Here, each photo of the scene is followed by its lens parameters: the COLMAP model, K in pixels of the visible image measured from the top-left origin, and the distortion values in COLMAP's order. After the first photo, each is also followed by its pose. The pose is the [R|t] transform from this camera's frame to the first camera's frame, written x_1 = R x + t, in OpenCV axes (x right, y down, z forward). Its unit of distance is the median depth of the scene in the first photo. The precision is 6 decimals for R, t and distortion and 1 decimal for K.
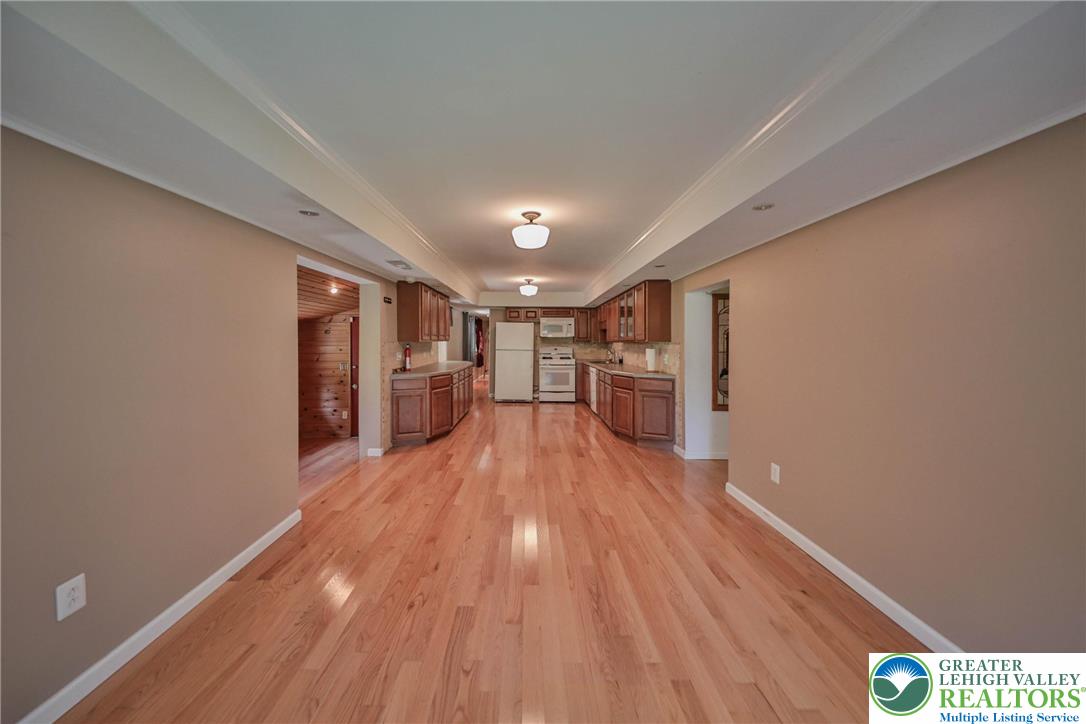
lens RADIAL K [[369.7, 0, 546.3], [0, 369.7, 347.4], [0, 0, 1]] dist [-0.000844, -0.000135]
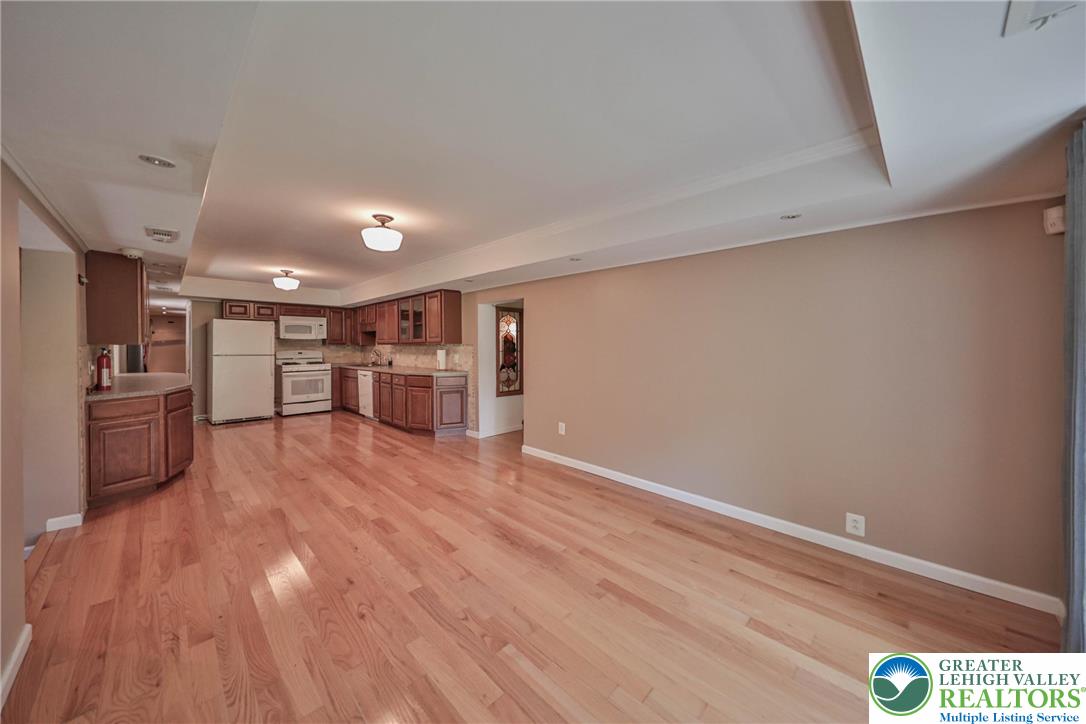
lens RADIAL K [[355.9, 0, 554.6], [0, 355.9, 346.5], [0, 0, 1]] dist [-0.013051, -0.000096]
pose [[0.694332, -0.008953, 0.719599, -0.250144], [0.015677, 0.999873, -0.002687, 0.001504], [-0.719484, 0.013147, 0.694385, -0.004535]]
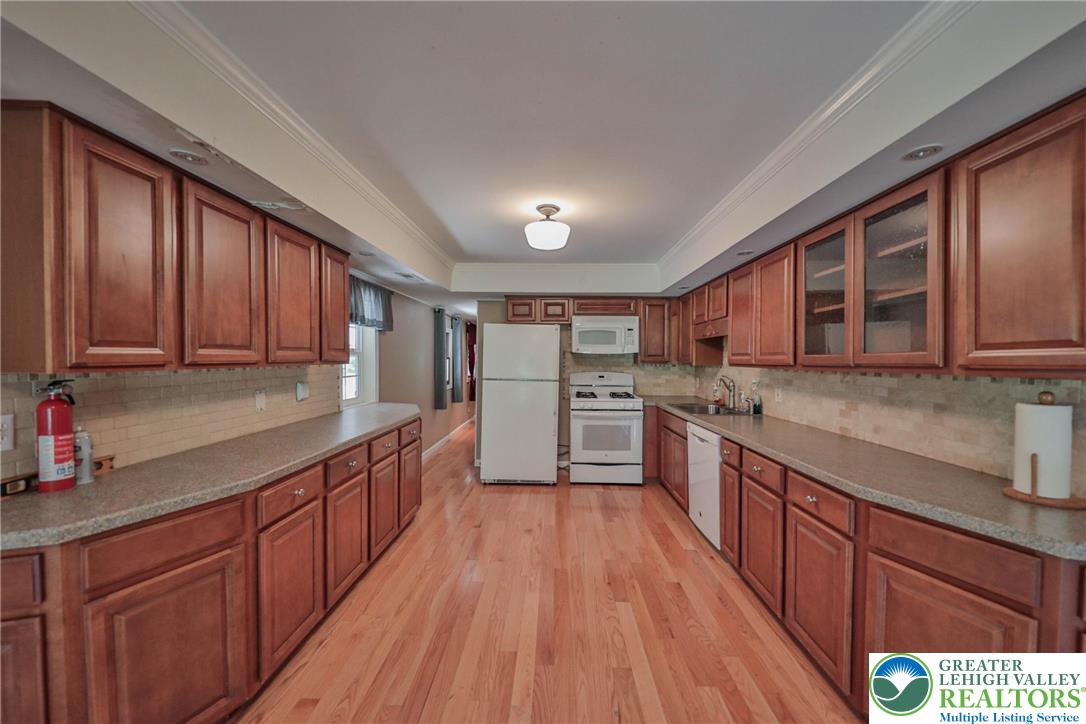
lens RADIAL K [[388.1, 0, 558.2], [0, 388.1, 364.4], [0, 0, 1]] dist [-0.009751, -0.000162]
pose [[0.999319, 0.003942, -0.036691, -0.024765], [-0.003916, 0.999992, 0.000763, -0.020869], [0.036694, -0.000619, 0.999326, 0.713973]]
